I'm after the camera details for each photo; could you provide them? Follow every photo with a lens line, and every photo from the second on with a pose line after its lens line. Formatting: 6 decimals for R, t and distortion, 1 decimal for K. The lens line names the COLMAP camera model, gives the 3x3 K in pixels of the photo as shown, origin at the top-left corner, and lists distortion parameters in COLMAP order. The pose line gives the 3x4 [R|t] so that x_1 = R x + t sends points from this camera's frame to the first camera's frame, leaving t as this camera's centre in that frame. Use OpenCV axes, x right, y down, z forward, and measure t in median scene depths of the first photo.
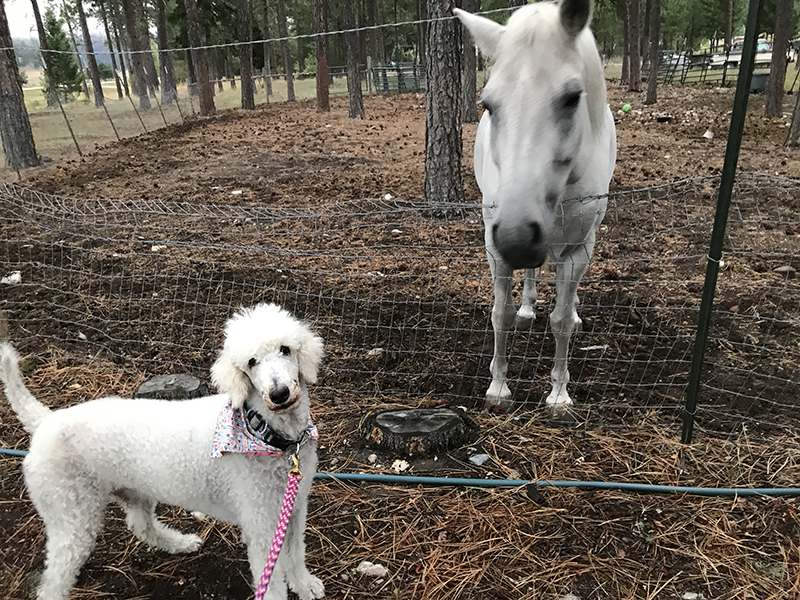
lens RADIAL K [[643.0, 0, 400.0], [0, 643.0, 300.0], [0, 0, 1]] dist [0.015222, -0.003413]
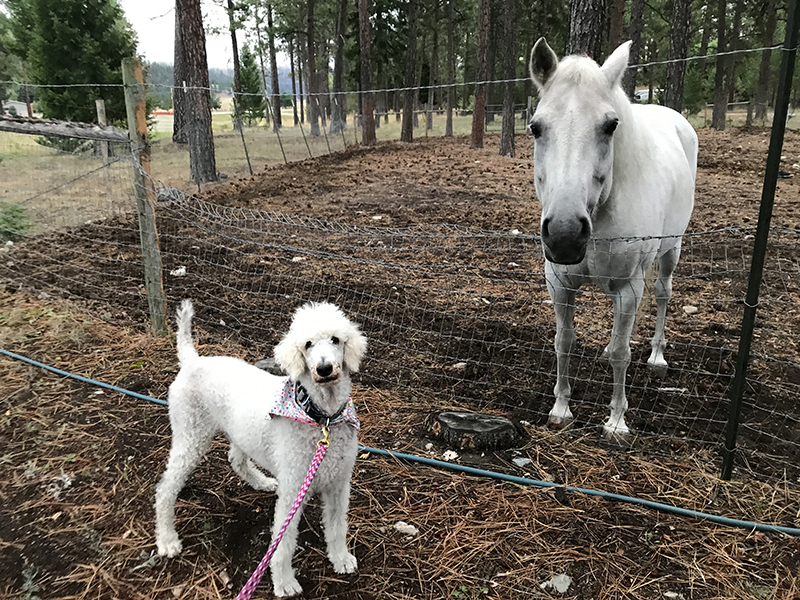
lens RADIAL K [[643.0, 0, 400.0], [0, 643.0, 300.0], [0, 0, 1]] dist [0.015222, -0.003413]
pose [[0.970878, 0.106485, -0.214609, 0.106333], [-0.117442, 0.992316, -0.038935, 0.029470], [0.208814, 0.063005, 0.975924, -0.134213]]
